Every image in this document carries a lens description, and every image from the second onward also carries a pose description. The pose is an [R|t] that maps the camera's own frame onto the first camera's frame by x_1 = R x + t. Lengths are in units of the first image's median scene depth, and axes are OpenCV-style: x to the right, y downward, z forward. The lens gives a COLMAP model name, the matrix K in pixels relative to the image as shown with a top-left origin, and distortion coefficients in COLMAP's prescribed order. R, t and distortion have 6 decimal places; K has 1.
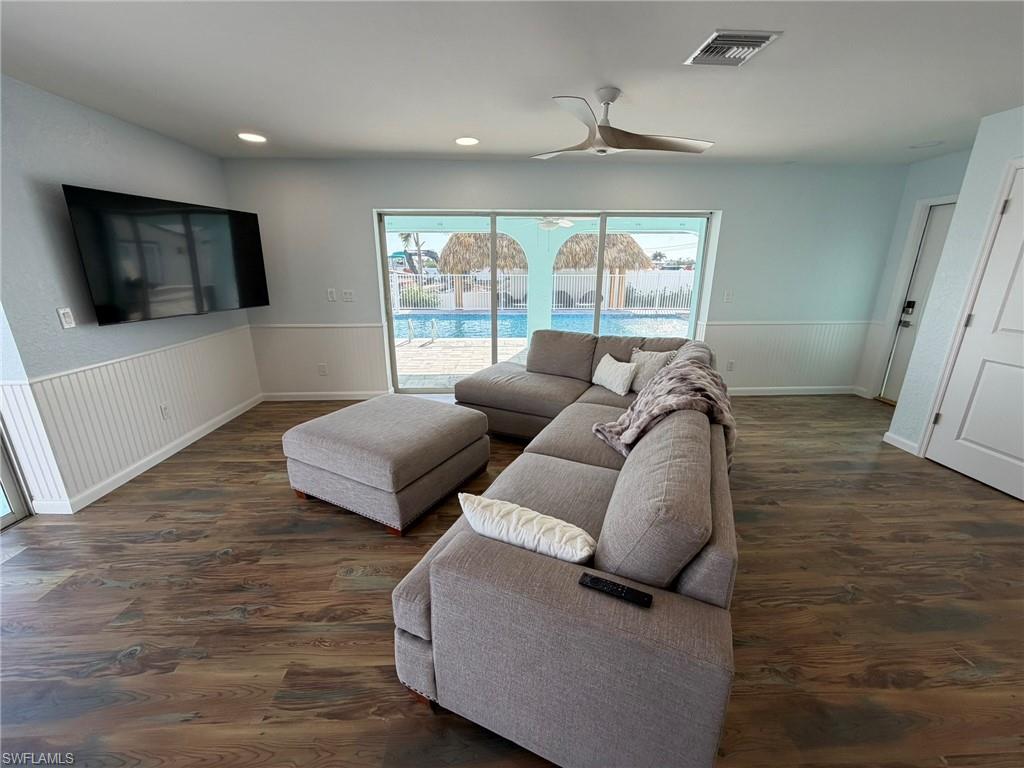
lens RADIAL K [[407.5, 0, 509.8], [0, 407.5, 385.2], [0, 0, 1]] dist [0.000326, -0.000219]
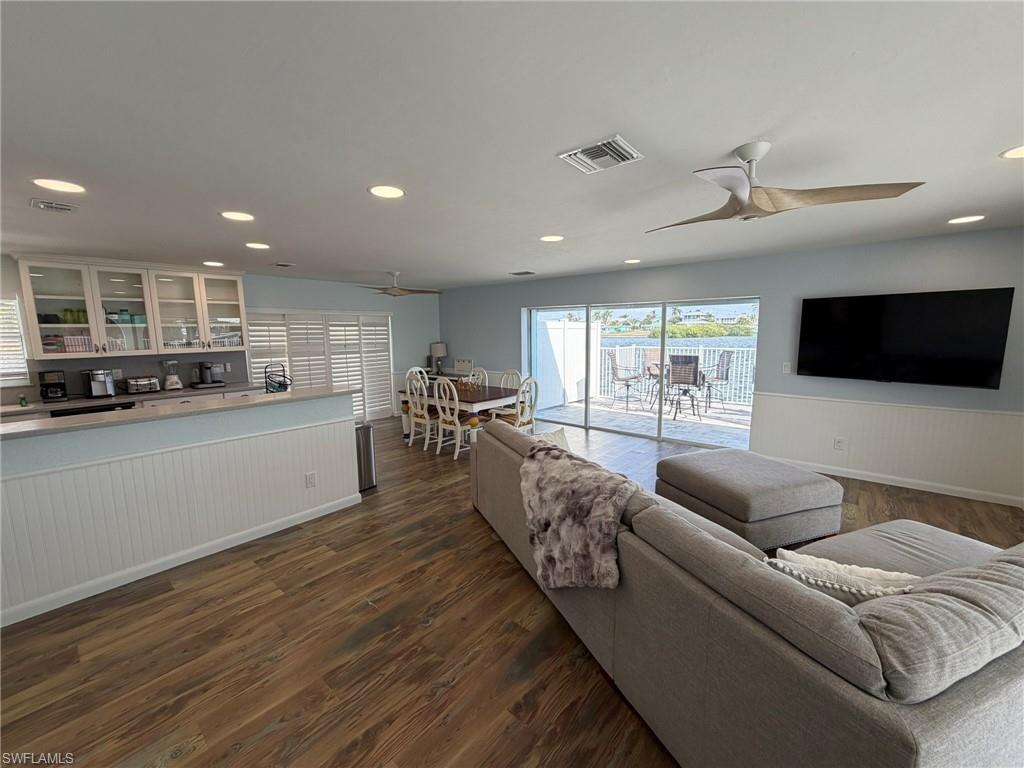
lens RADIAL K [[407.5, 0, 507.0], [0, 407.5, 385.9], [0, 0, 1]] dist [0.000326, -0.000219]
pose [[-0.683410, 0.104710, -0.722486, 1.607496], [-0.195554, 0.927236, 0.319362, -0.608645], [0.703356, 0.359540, -0.613206, 1.794188]]
